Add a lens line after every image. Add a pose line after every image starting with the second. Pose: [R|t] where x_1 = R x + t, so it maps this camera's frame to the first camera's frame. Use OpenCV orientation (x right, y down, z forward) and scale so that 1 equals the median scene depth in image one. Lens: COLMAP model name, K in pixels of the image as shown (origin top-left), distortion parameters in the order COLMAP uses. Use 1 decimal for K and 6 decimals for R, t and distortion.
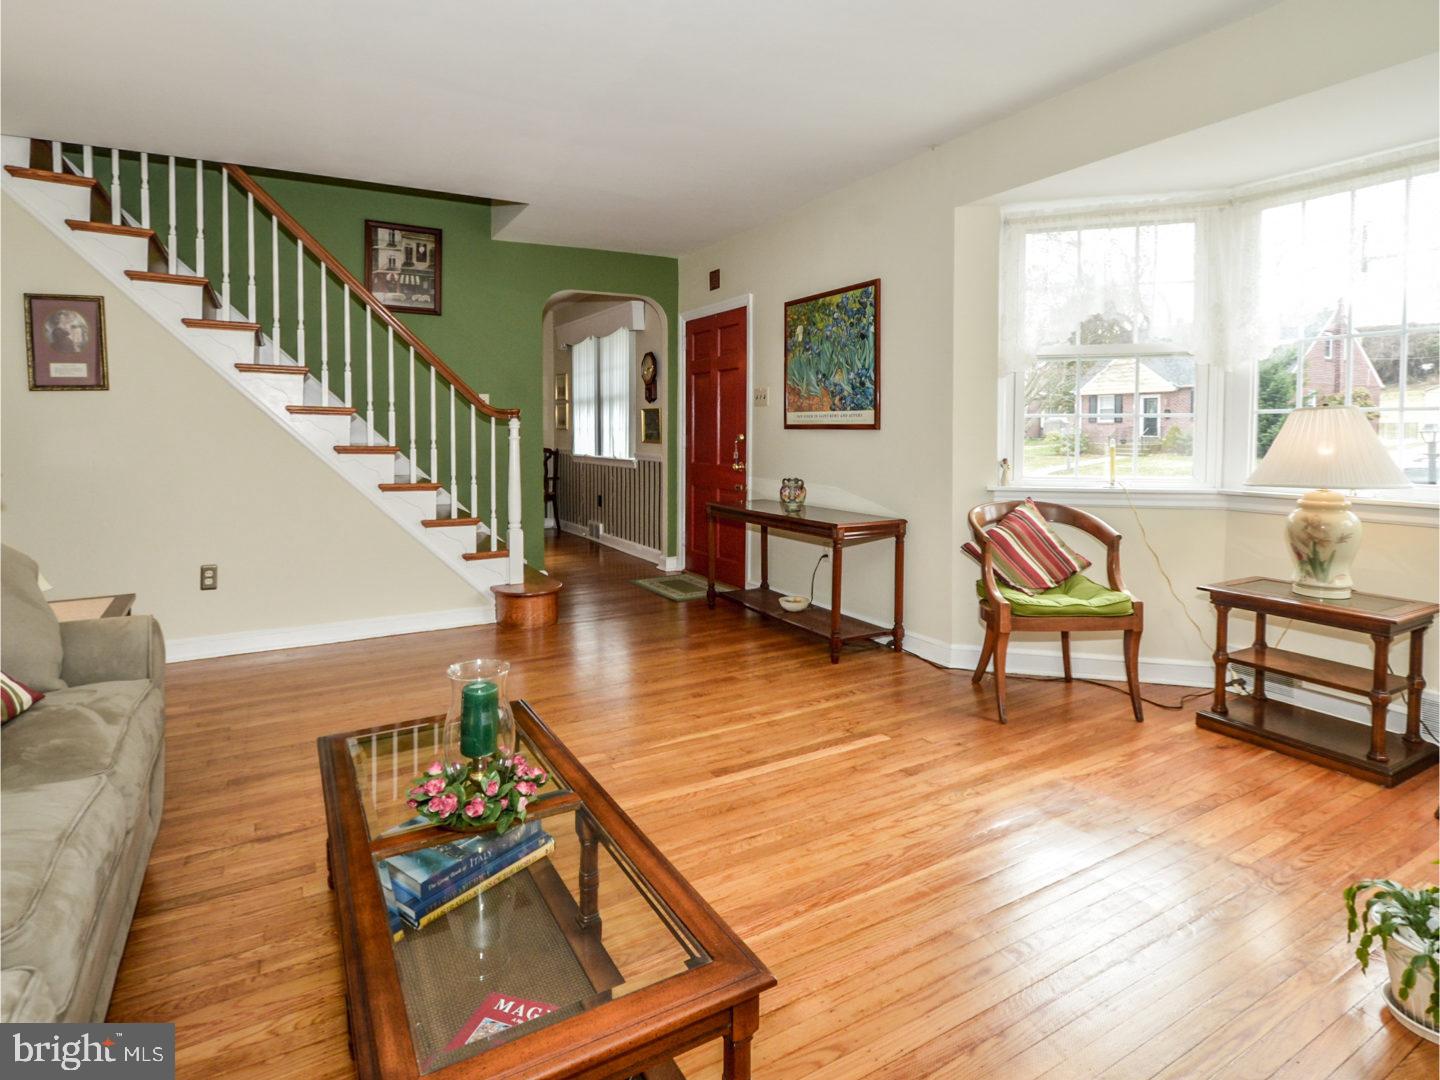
lens RADIAL K [[750.1, 0, 720.0], [0, 750.1, 540.0], [0, 0, 1]] dist [0.003670, -0.006900]
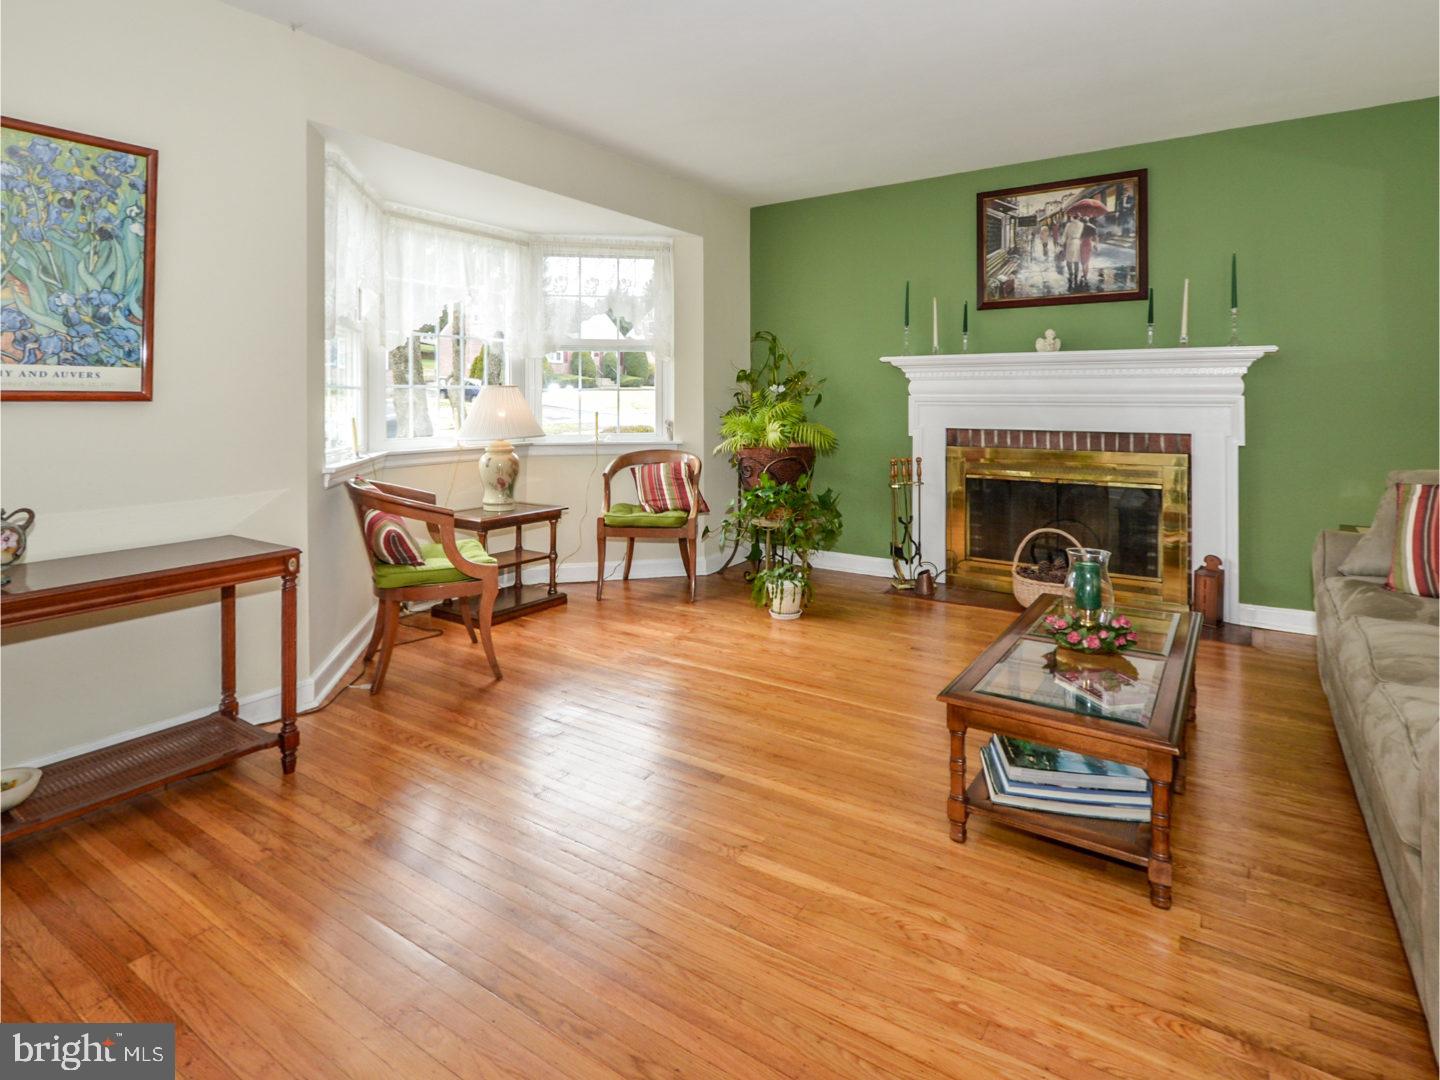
lens RADIAL K [[750.1, 0, 720.0], [0, 750.1, 540.0], [0, 0, 1]] dist [0.003670, -0.006900]
pose [[-0.425789, -0.164423, 0.889758, -0.544230], [0.129625, 0.962123, 0.239827, -0.125926], [-0.895489, 0.217451, -0.388348, 0.855742]]
